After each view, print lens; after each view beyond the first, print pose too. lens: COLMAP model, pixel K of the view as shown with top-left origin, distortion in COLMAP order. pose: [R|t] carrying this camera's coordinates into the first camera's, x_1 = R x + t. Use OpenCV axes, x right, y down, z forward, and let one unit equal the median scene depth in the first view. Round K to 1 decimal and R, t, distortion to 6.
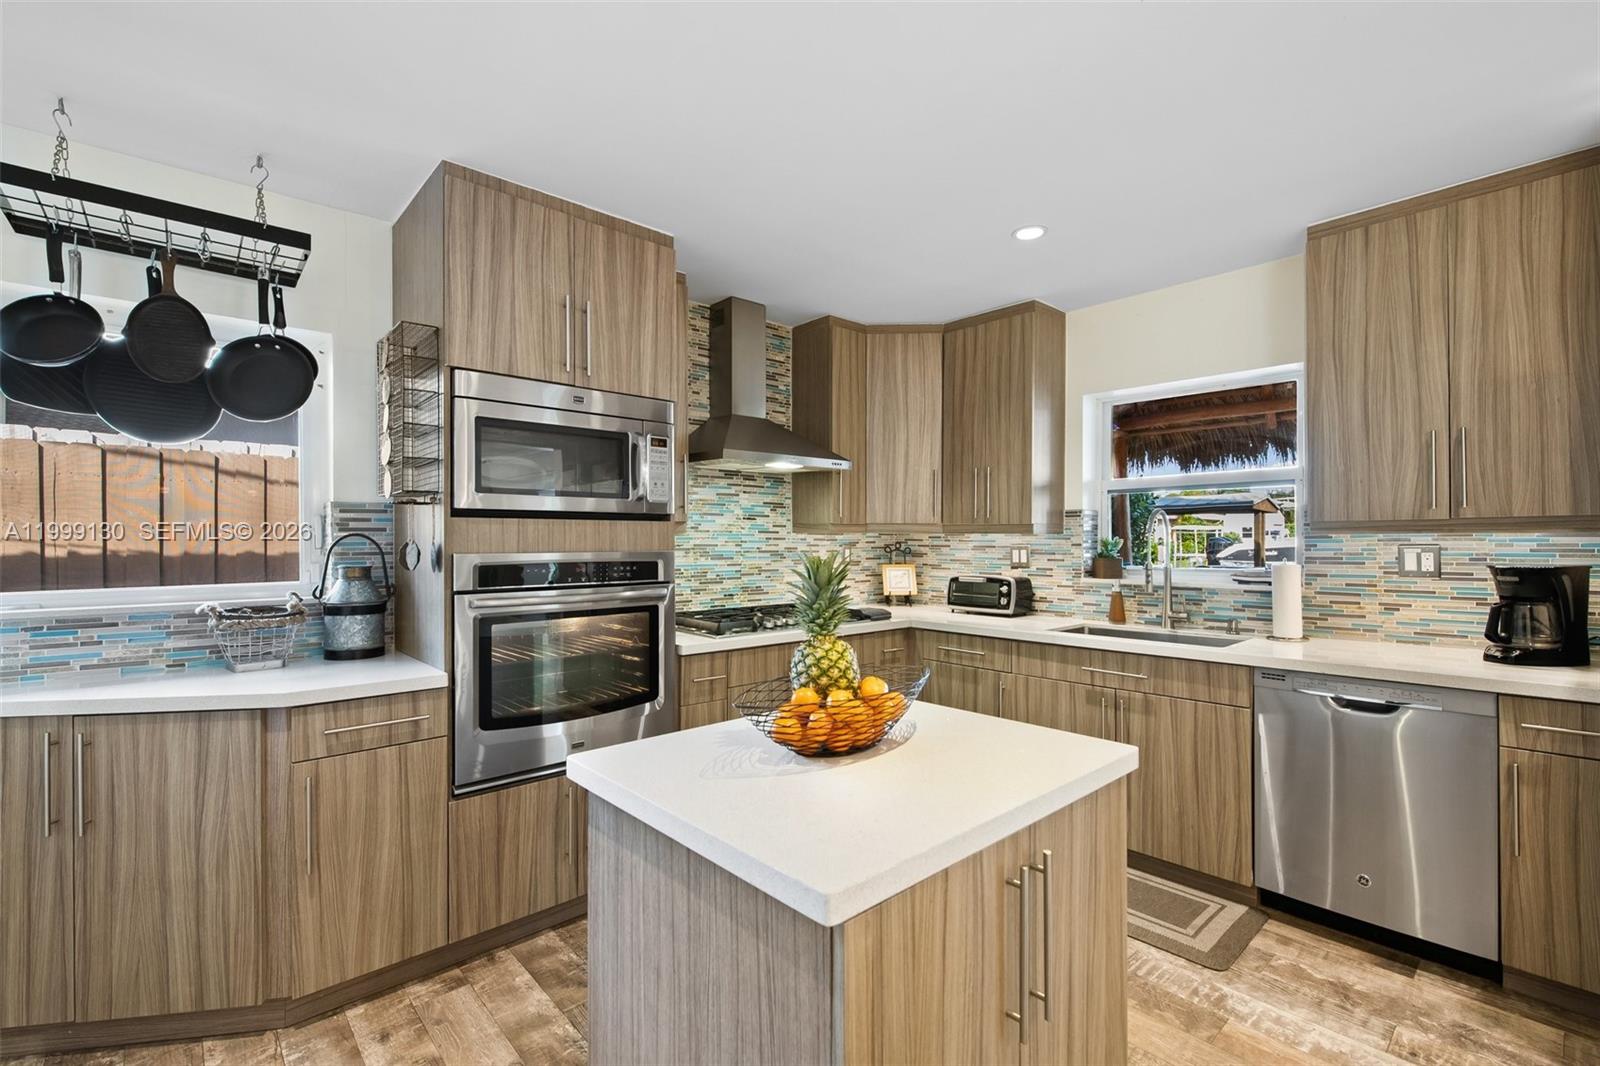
lens RADIAL K [[708.2, 0, 794.0], [0, 708.2, 536.4], [0, 0, 1]] dist [0.008922, -0.005006]
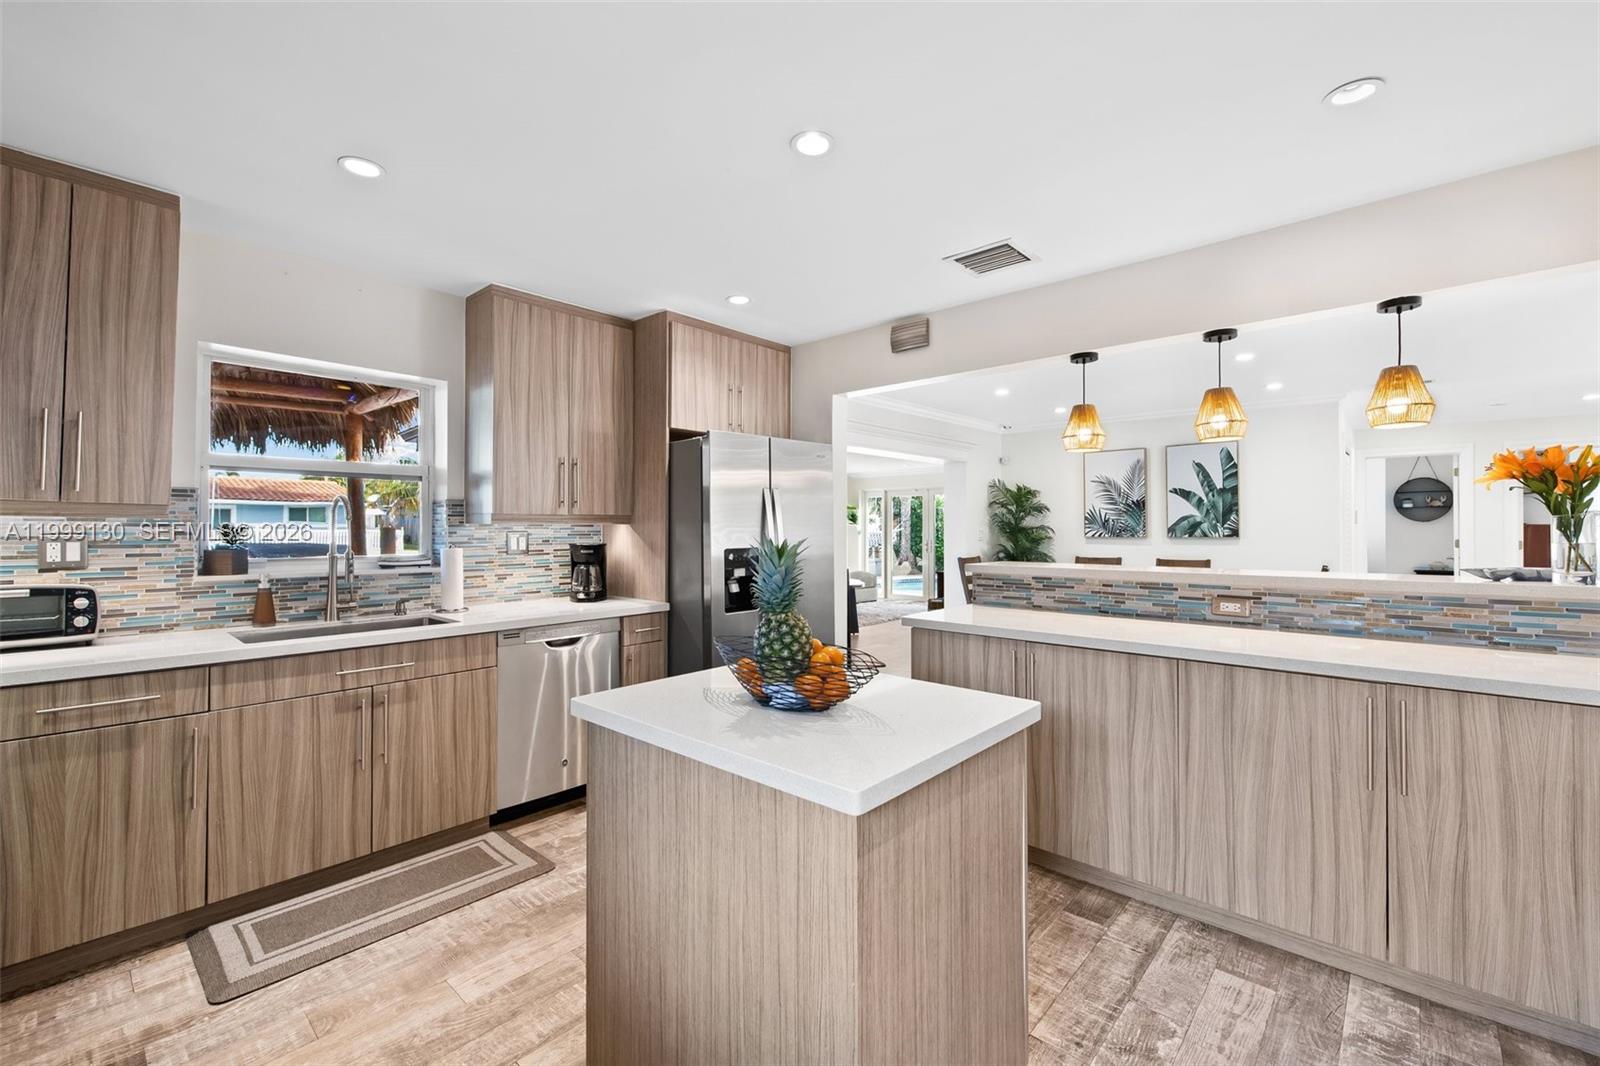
lens RADIAL K [[668.8, 0, 810.3], [0, 668.8, 519.8], [0, 0, 1]] dist [0.003147, -0.002265]
pose [[-0.110015, 0.015656, 0.993807, -0.423717], [-0.005735, 0.999849, -0.016386, 0.005208], [-0.993913, -0.007502, -0.109909, 0.447069]]
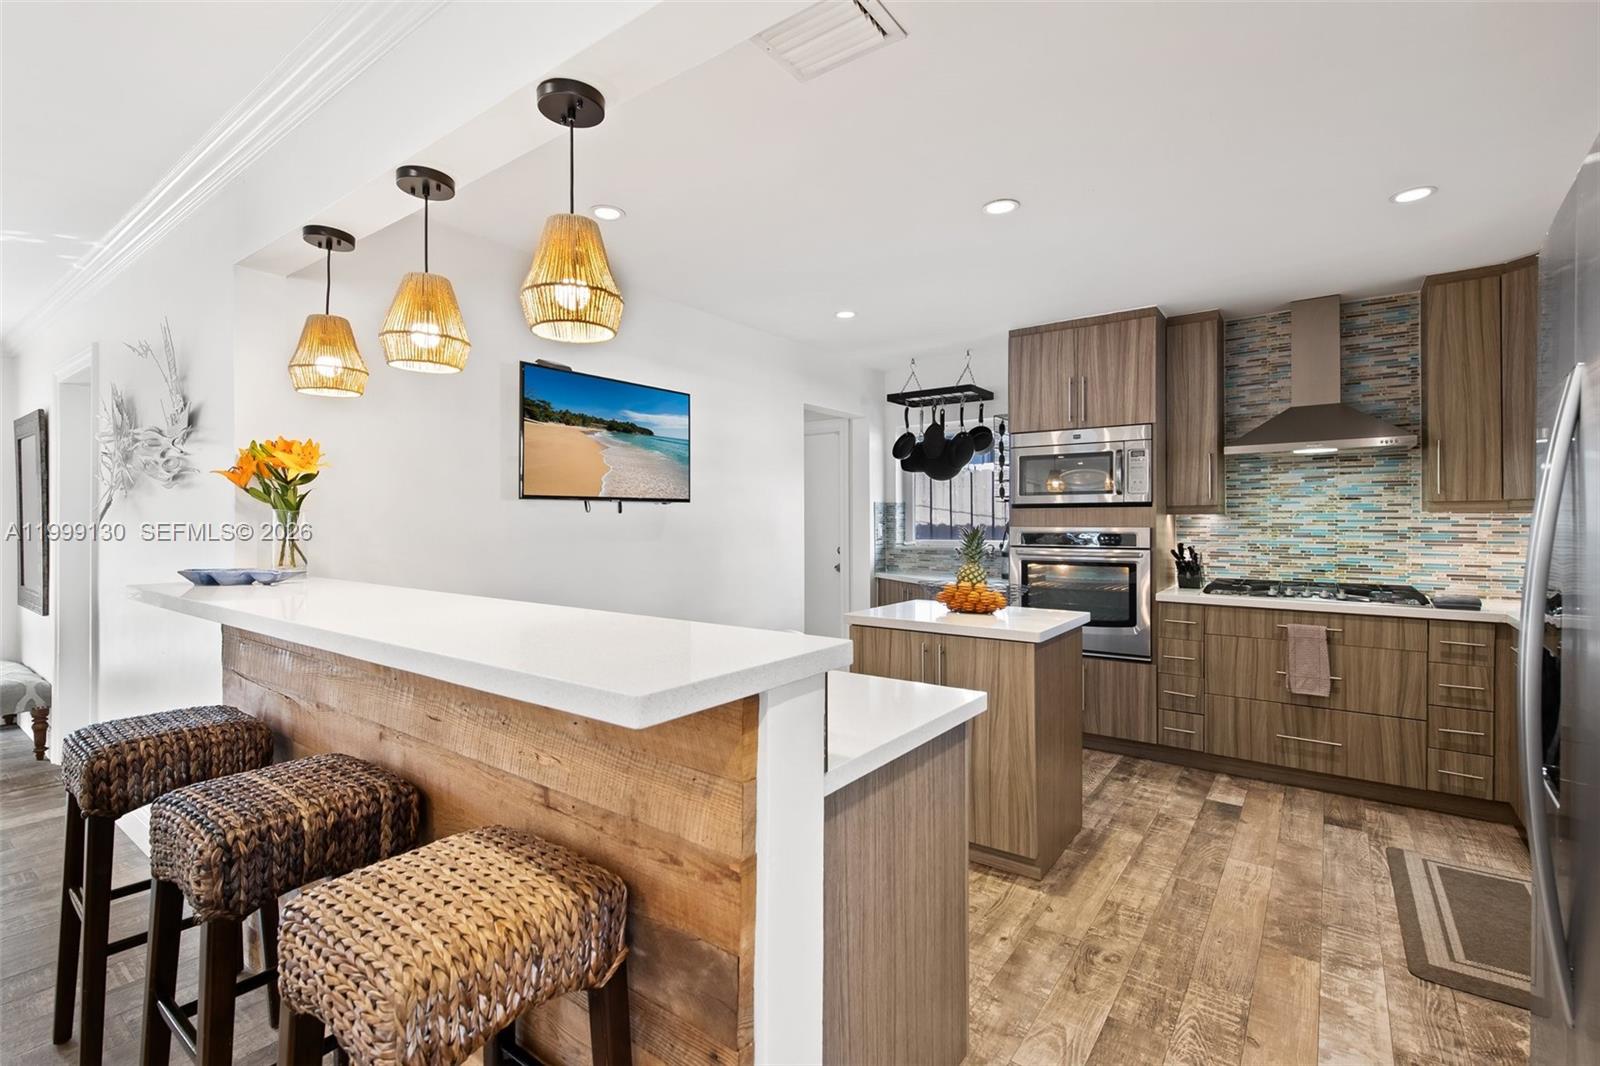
lens RADIAL K [[708.2, 0, 807.1], [0, 708.2, 523.2], [0, 0, 1]] dist [0.008922, -0.005006]
pose [[0.214793, 0.006012, -0.976641, 0.876047], [0.007863, 0.999938, 0.007885, -0.004015], [0.976628, -0.009372, 0.214732, 0.006412]]
